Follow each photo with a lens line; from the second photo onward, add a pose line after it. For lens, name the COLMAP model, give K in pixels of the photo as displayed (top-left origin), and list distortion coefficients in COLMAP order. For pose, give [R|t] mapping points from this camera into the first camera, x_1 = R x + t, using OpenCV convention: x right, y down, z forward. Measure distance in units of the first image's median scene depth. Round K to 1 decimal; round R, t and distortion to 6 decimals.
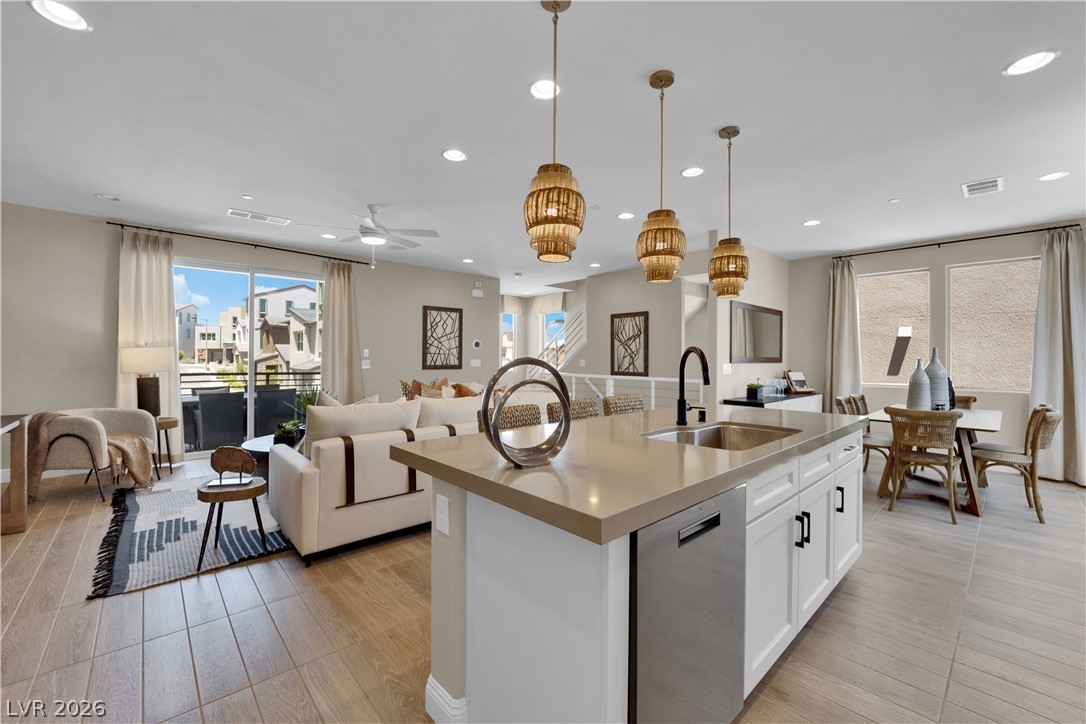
lens RADIAL K [[437.7, 0, 541.2], [0, 437.7, 356.3], [0, 0, 1]] dist [-0.016884, -0.000343]
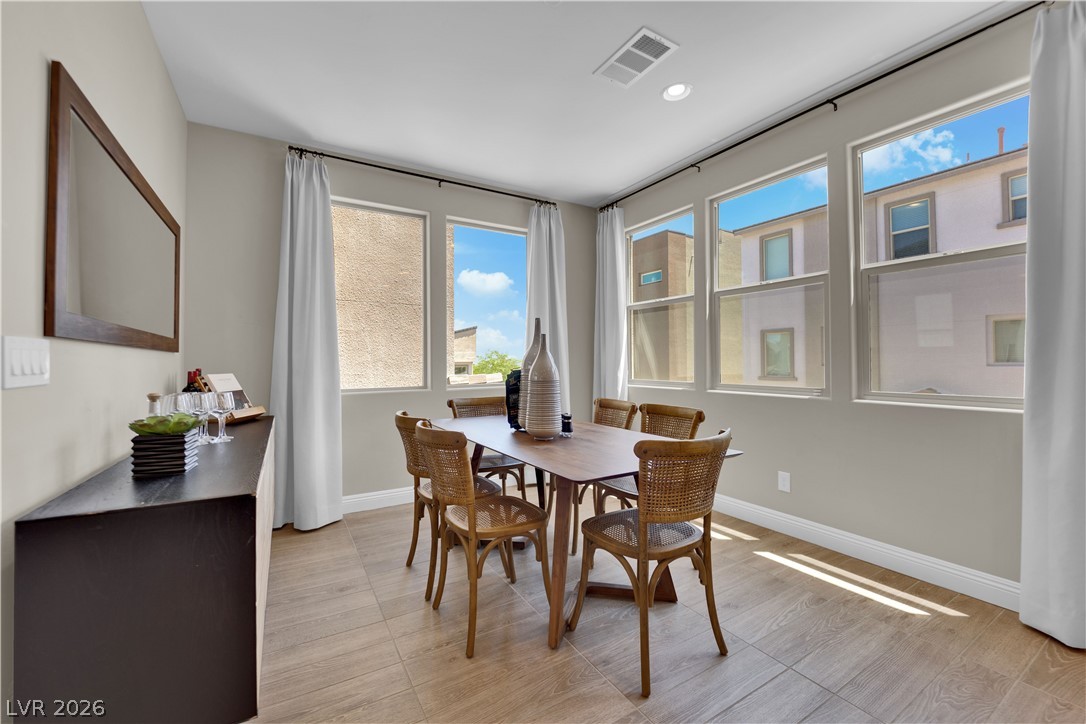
lens RADIAL K [[437.7, 0, 541.2], [0, 437.7, 356.3], [0, 0, 1]] dist [-0.016884, -0.000343]
pose [[0.199666, 0.005902, 0.979846, 0.260358], [0.004424, 0.999966, -0.006925, 0.026963], [-0.979854, 0.005717, 0.199633, 0.681423]]
